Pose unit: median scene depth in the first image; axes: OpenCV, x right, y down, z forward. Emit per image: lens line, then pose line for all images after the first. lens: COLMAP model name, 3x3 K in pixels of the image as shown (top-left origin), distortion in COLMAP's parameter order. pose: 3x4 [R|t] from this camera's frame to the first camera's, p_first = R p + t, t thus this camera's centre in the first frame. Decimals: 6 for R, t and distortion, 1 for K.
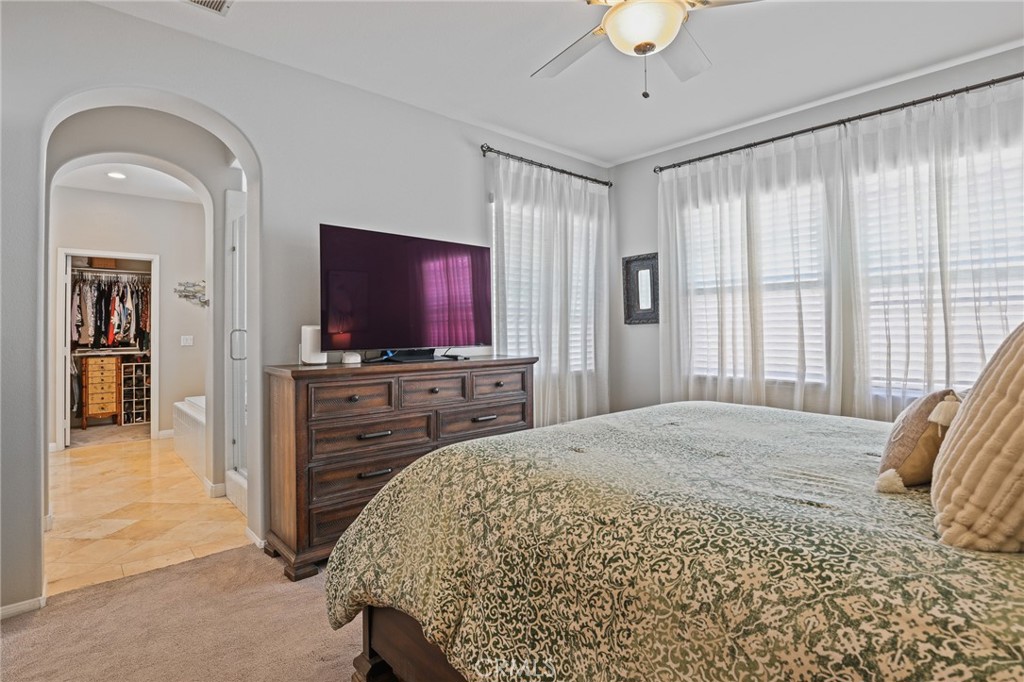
lens RADIAL K [[513.6, 0, 520.1], [0, 513.6, 320.6], [0, 0, 1]] dist [-0.022428, 0.000792]
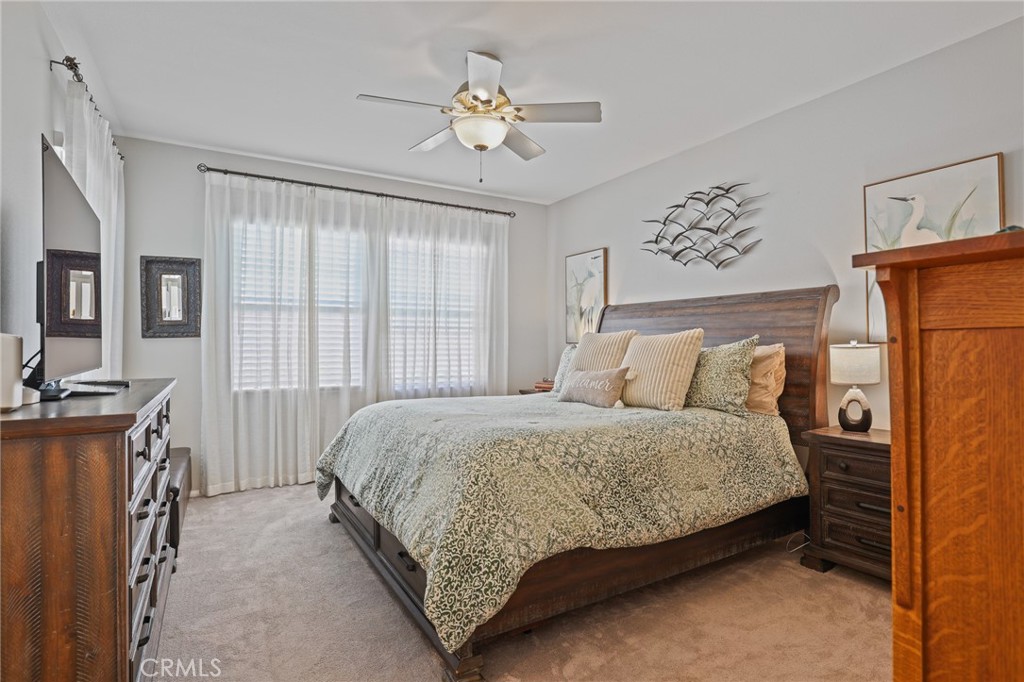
lens RADIAL K [[526.5, 0, 512.0], [0, 526.5, 341.0], [0, 0, 1]] dist [-0.027167, 0.000013]
pose [[0.191074, 0.013352, 0.981485, -0.387266], [-0.016463, 0.999810, -0.010396, 0.008616], [-0.981438, -0.014172, 0.191257, 0.208730]]
